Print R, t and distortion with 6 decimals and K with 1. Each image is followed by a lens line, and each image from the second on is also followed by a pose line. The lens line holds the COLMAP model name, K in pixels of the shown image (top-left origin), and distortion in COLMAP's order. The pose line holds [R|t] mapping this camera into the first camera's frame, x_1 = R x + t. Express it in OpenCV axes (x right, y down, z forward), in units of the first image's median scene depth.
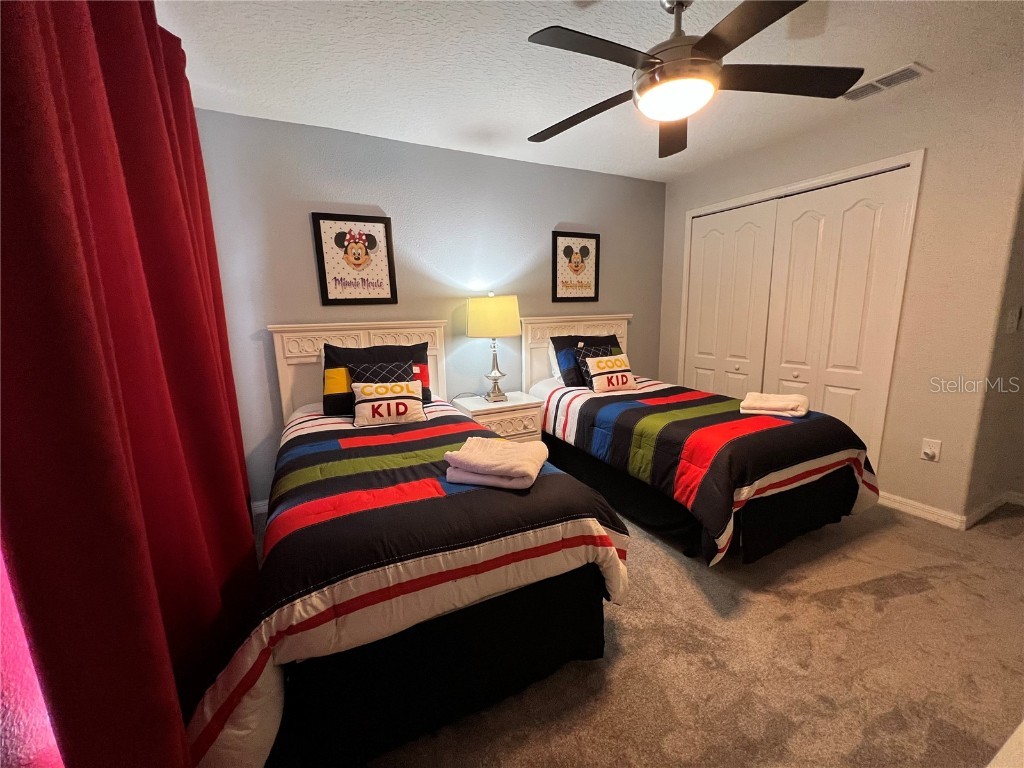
lens RADIAL K [[398.8, 0, 510.3], [0, 398.8, 386.4], [0, 0, 1]] dist [0.002336, -0.000025]
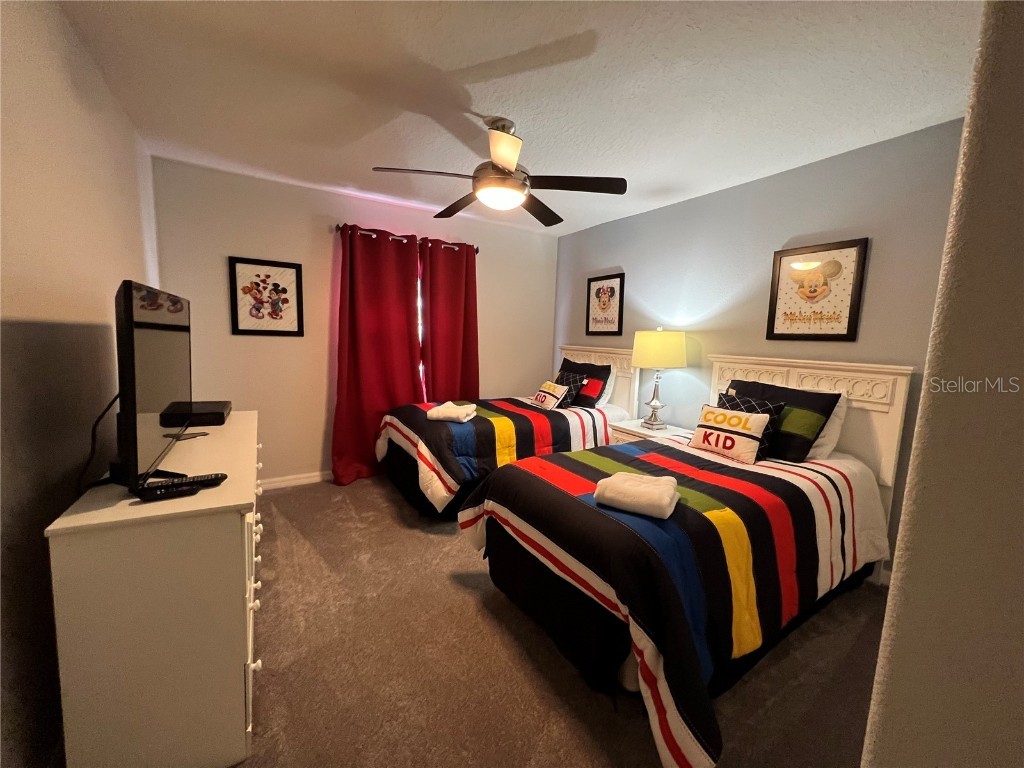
lens RADIAL K [[398.8, 0, 507.7], [0, 398.8, 377.1], [0, 0, 1]] dist [0.002336, -0.000025]
pose [[0.109380, 0.125297, -0.986071, 0.946433], [-0.228501, 0.968626, 0.097733, -0.112889], [0.967380, 0.214628, 0.134579, 0.471203]]
